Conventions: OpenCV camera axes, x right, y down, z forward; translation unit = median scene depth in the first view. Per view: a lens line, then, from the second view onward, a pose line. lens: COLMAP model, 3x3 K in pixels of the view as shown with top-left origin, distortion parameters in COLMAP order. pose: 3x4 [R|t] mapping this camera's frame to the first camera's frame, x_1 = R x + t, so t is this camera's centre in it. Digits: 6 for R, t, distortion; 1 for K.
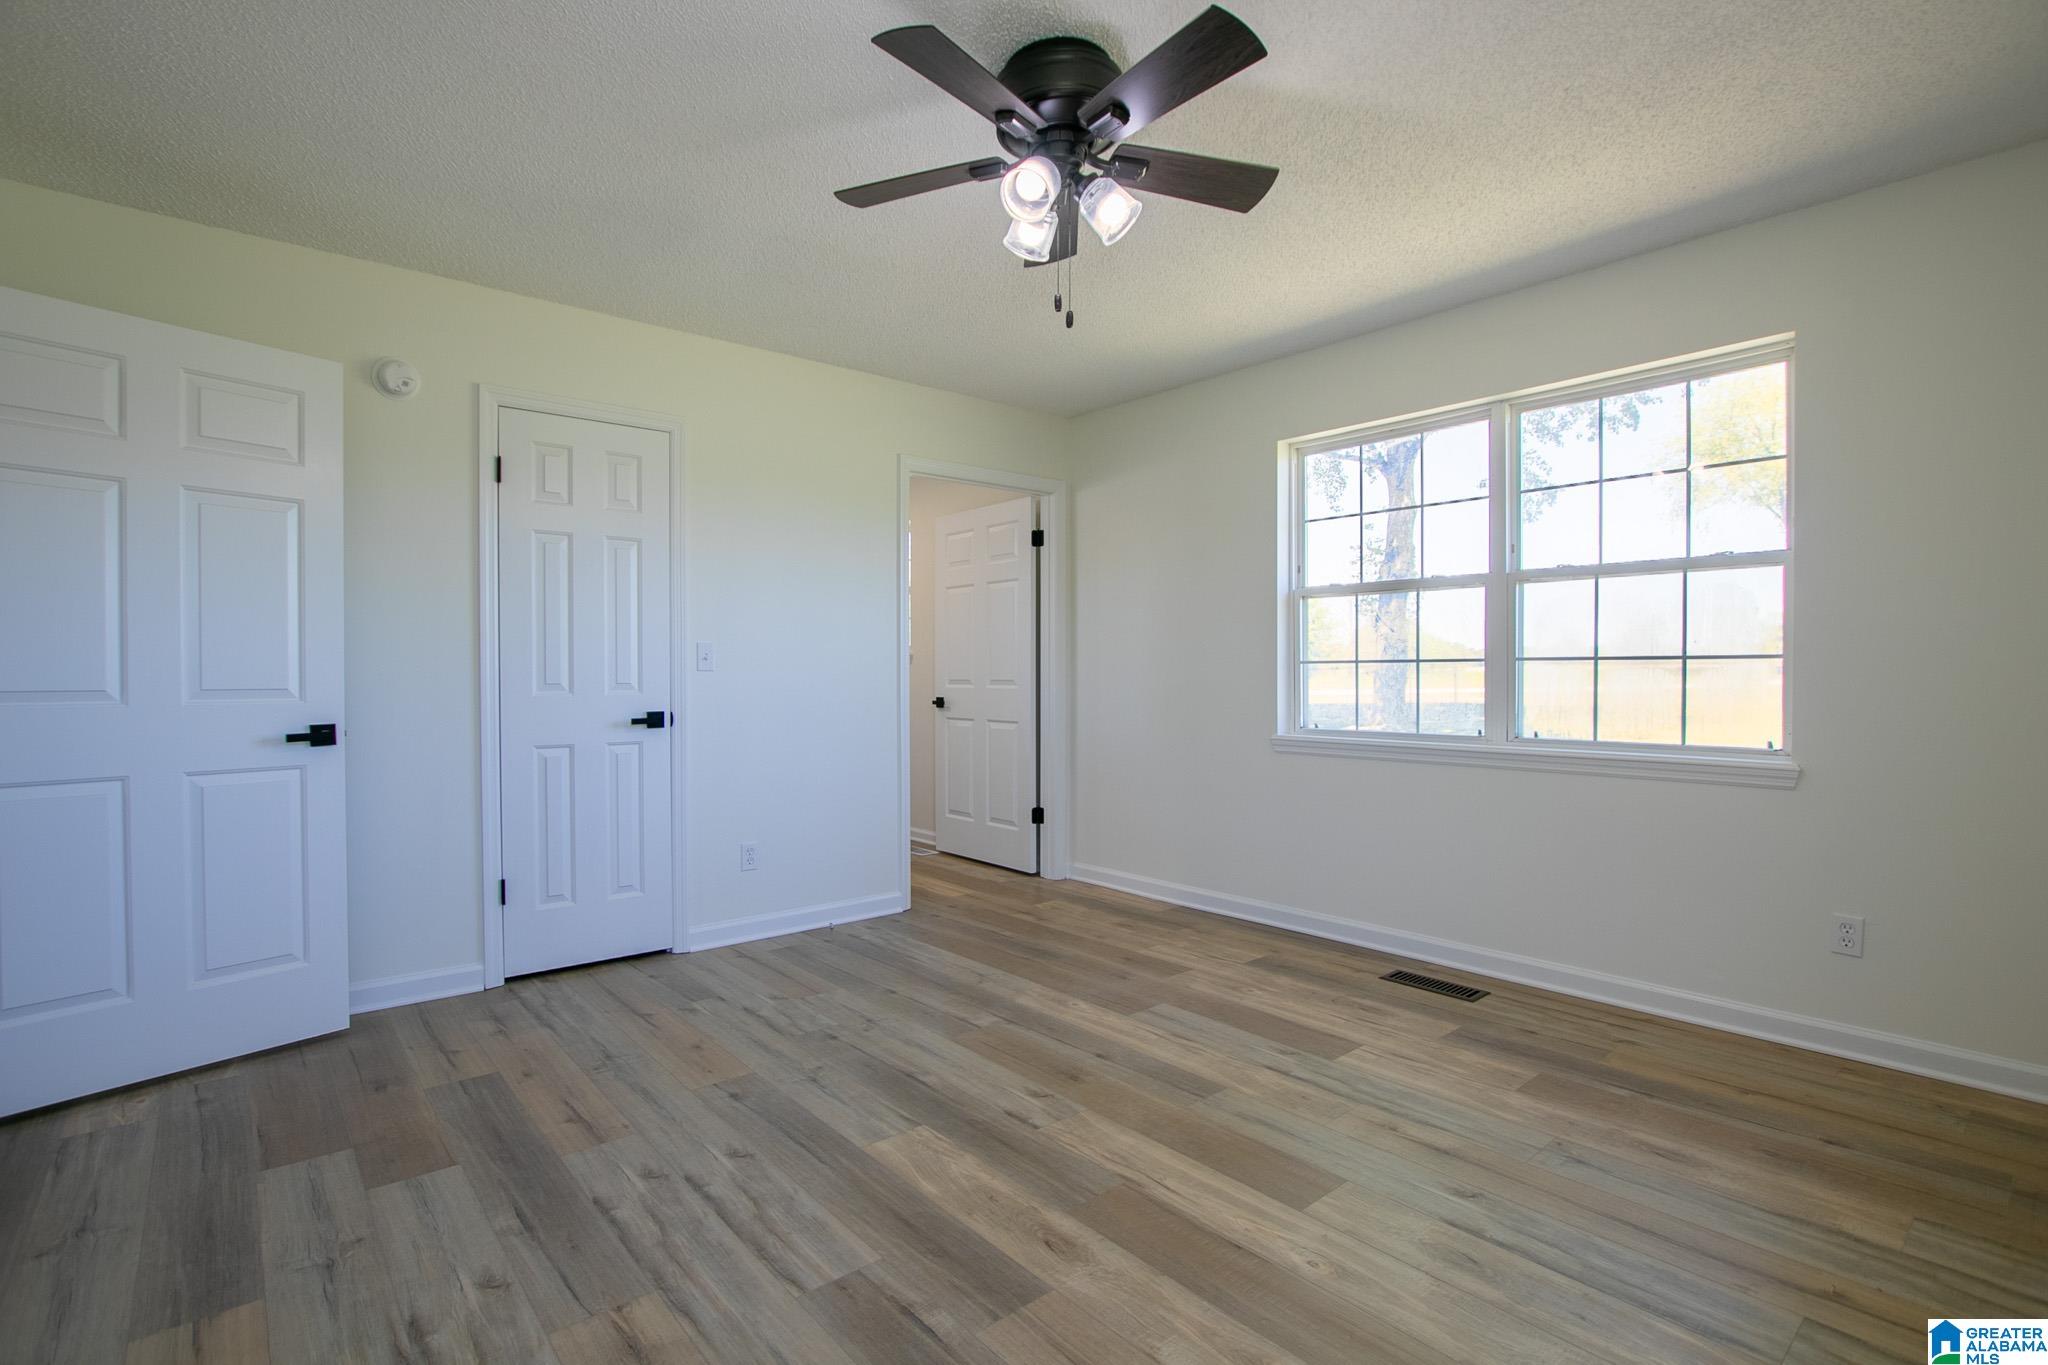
lens RADIAL K [[950.6, 0, 1012.0], [0, 950.6, 683.3], [0, 0, 1]] dist [-0.032506, 0.005033]
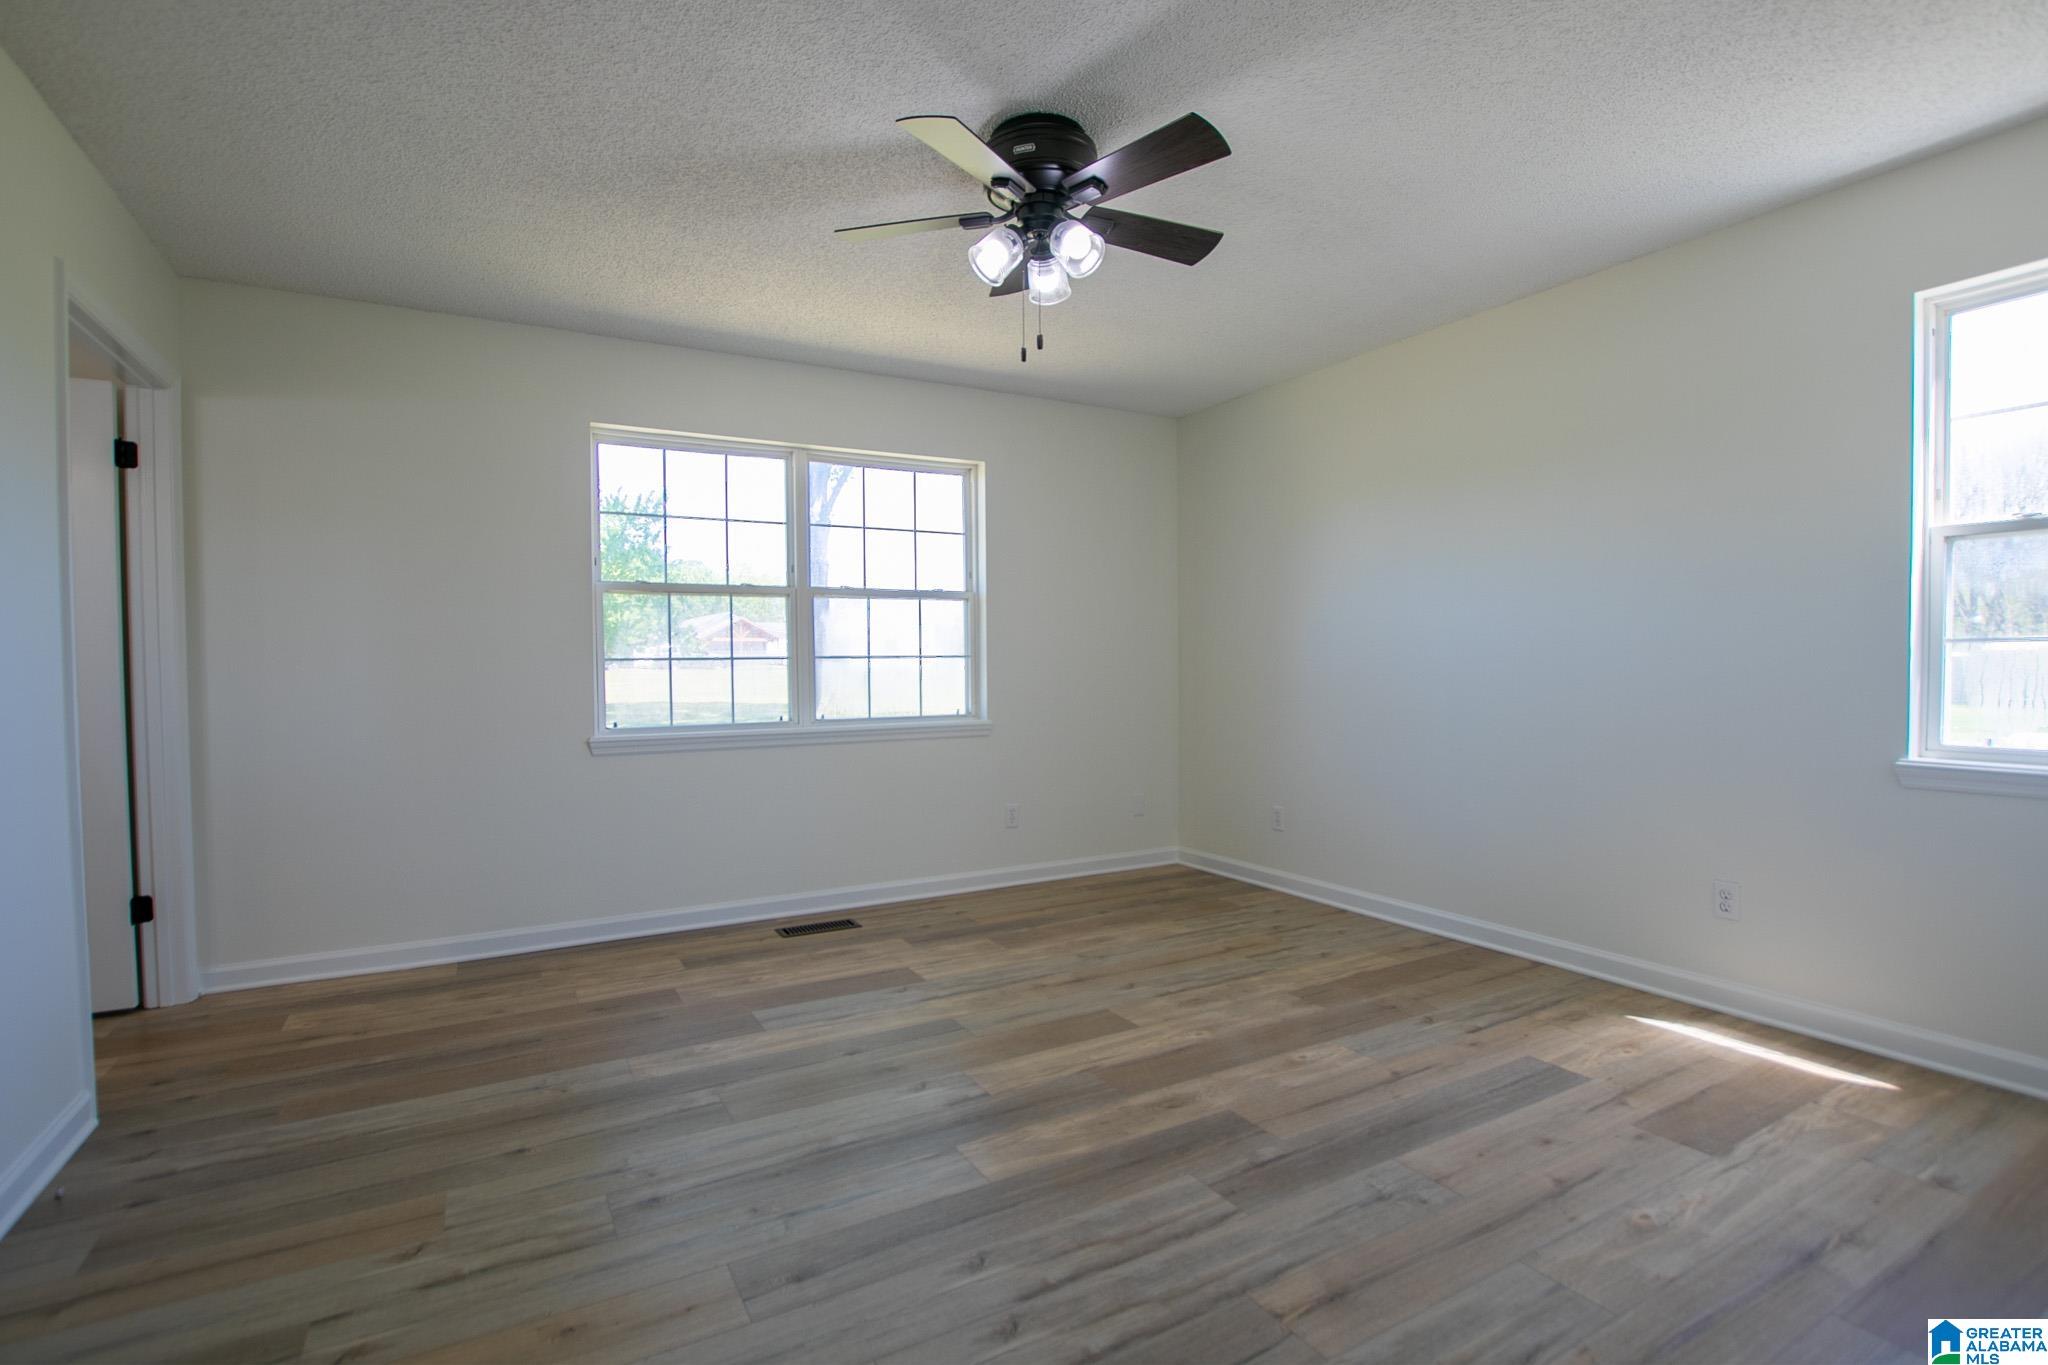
lens RADIAL K [[950.6, 0, 1012.0], [0, 950.6, 683.3], [0, 0, 1]] dist [-0.032506, 0.005033]
pose [[0.193352, -0.019710, 0.980932, -0.752447], [0.020977, 0.999653, 0.015951, -0.006583], [-0.980905, 0.017493, 0.193698, 0.567808]]
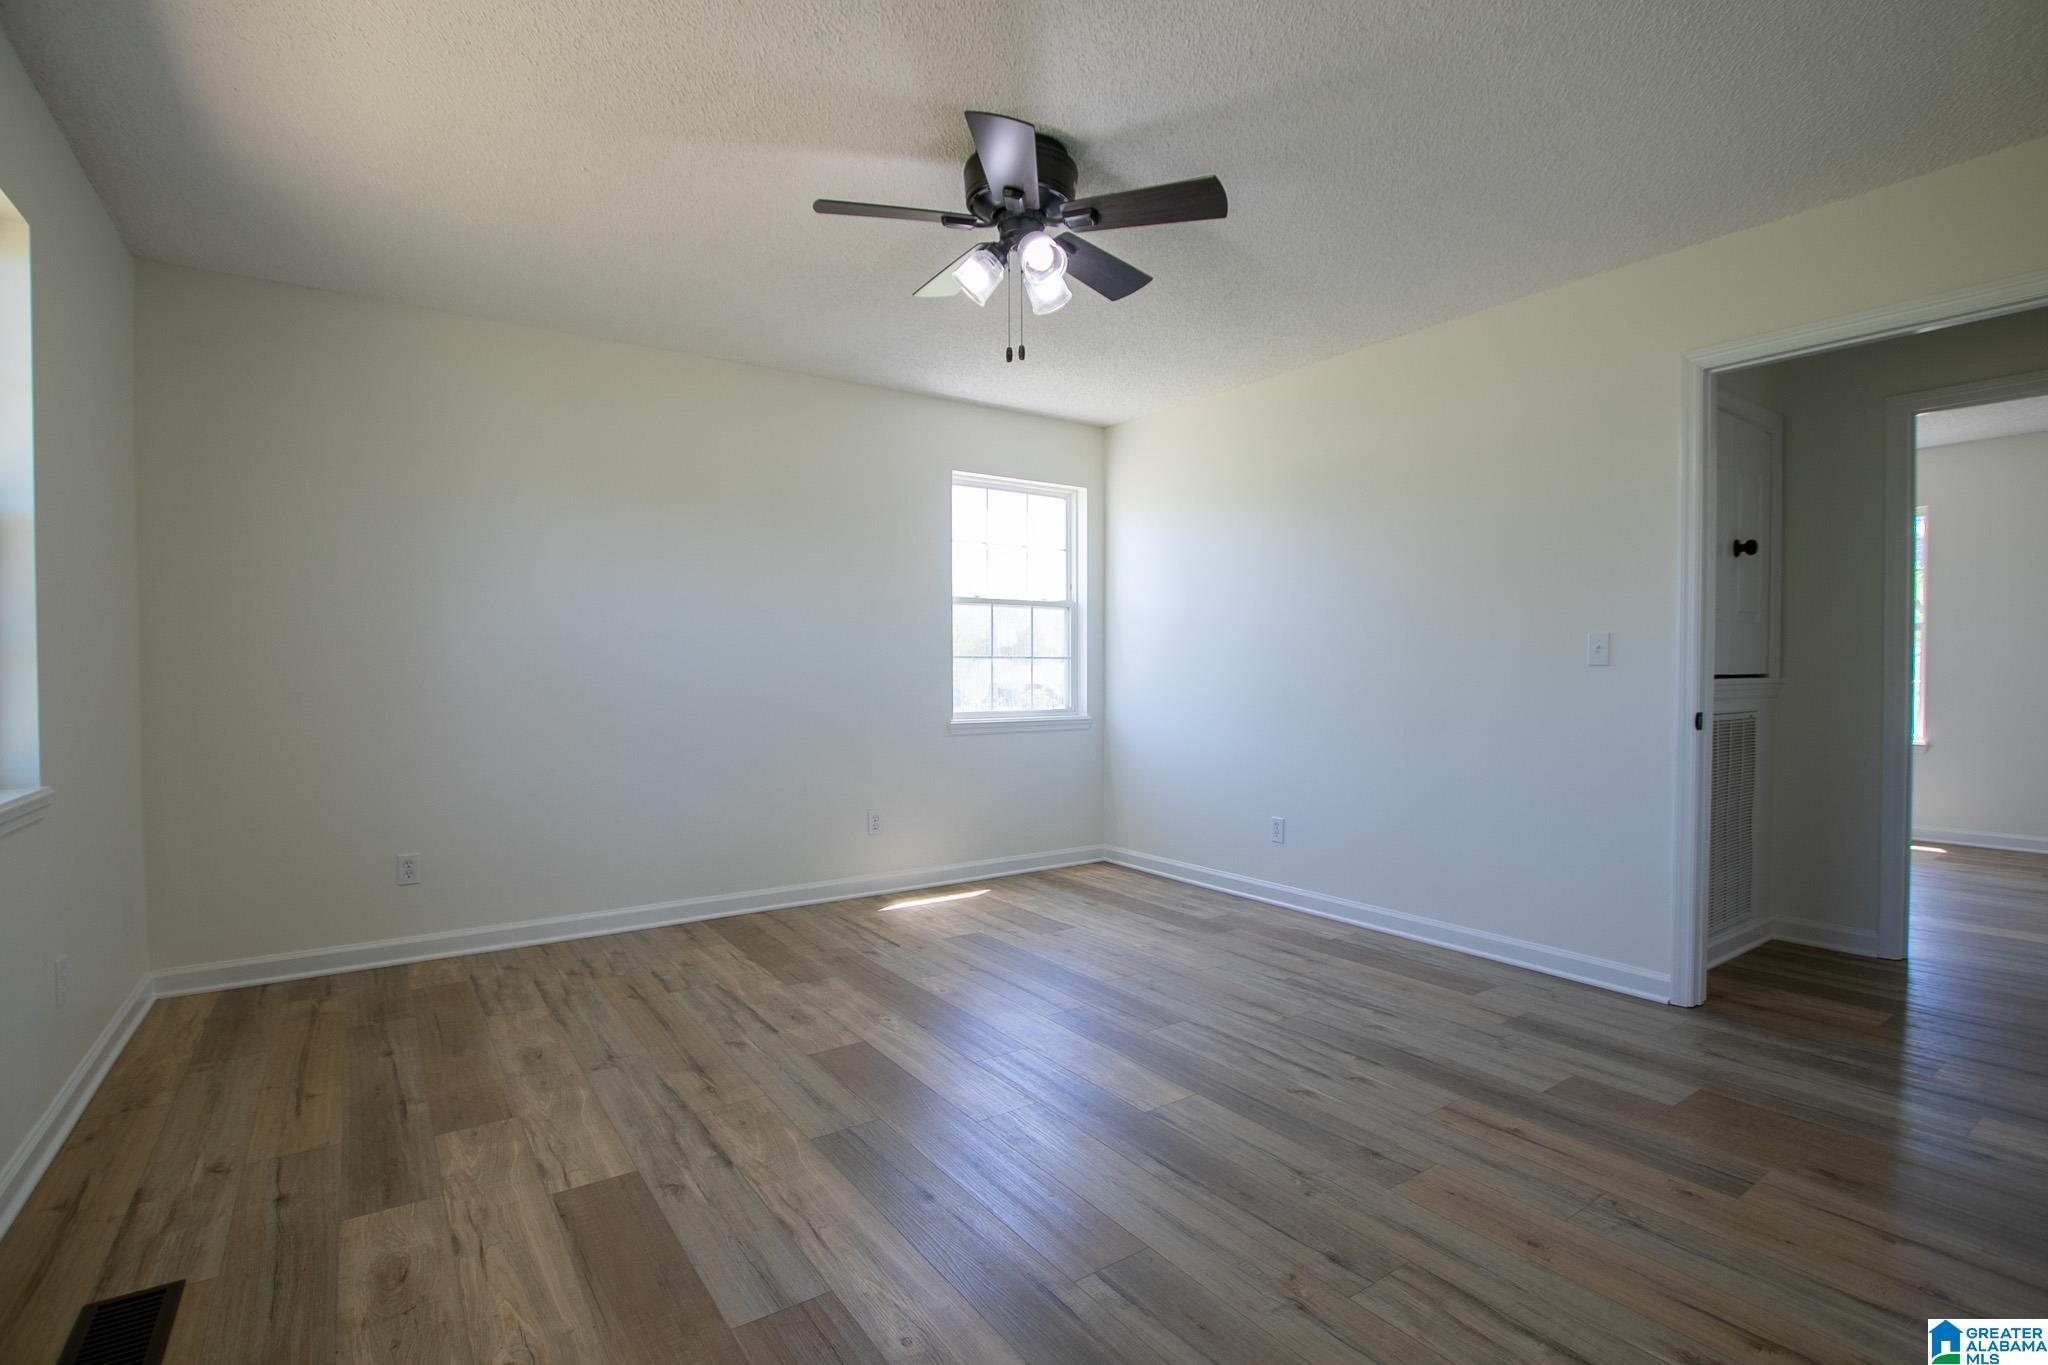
lens RADIAL K [[964.9, 0, 993.6], [0, 964.9, 686.4], [0, 0, 1]] dist [-0.028964, 0.000444]
pose [[-0.993720, 0.000419, 0.111899, -0.034915], [0.004161, 0.999440, 0.033205, -0.019037], [-0.111822, 0.033462, -0.993165, 1.529383]]
